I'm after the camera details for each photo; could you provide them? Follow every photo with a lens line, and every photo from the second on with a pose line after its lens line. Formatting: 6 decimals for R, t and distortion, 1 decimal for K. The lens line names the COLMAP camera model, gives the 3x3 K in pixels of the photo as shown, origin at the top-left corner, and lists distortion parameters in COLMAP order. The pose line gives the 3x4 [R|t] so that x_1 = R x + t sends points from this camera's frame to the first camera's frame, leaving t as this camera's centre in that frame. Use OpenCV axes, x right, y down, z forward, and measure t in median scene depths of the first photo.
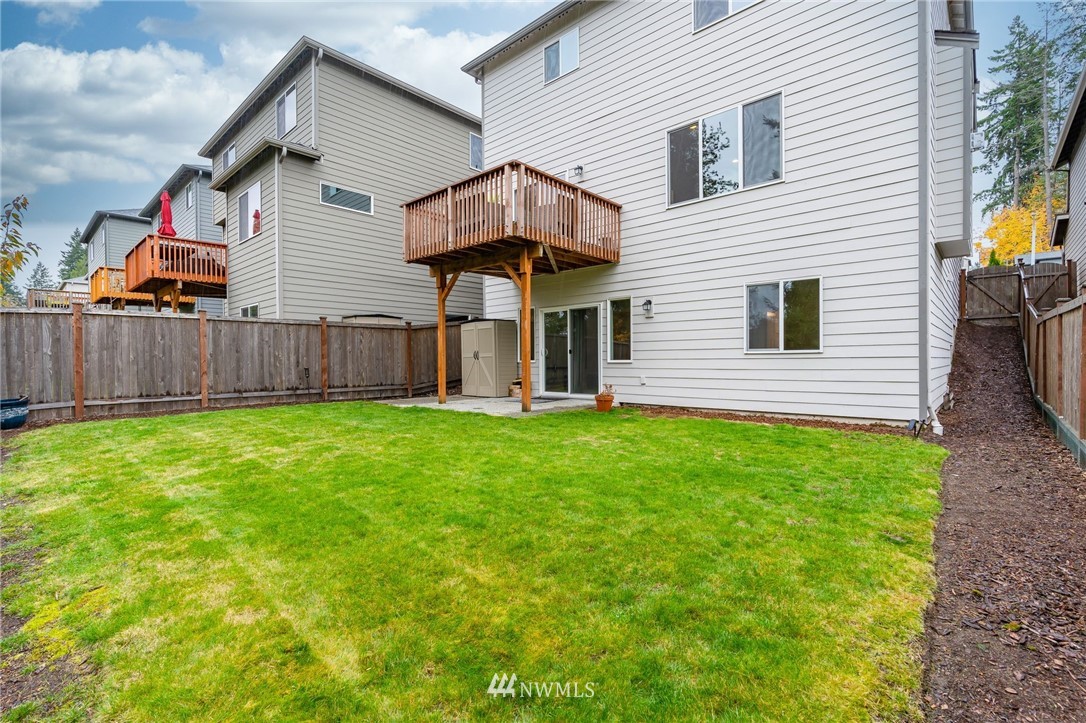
lens RADIAL K [[496.8, 0, 543.2], [0, 496.8, 362.7], [0, 0, 1]] dist [-0.013115, -0.000665]
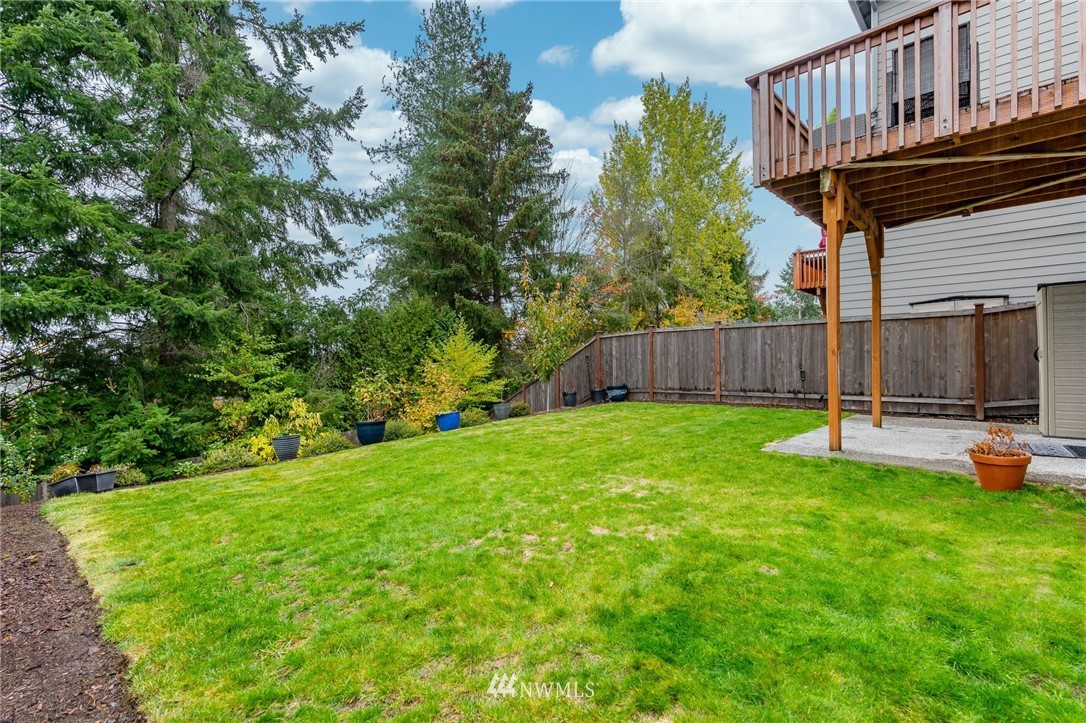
lens RADIAL K [[496.8, 0, 543.8], [0, 496.8, 362.2], [0, 0, 1]] dist [-0.013115, -0.000665]
pose [[-0.026113, 0.001457, -0.999658, 0.492428], [-0.000473, 0.999999, 0.001470, -0.007112], [0.999659, 0.000511, -0.026112, 0.559467]]
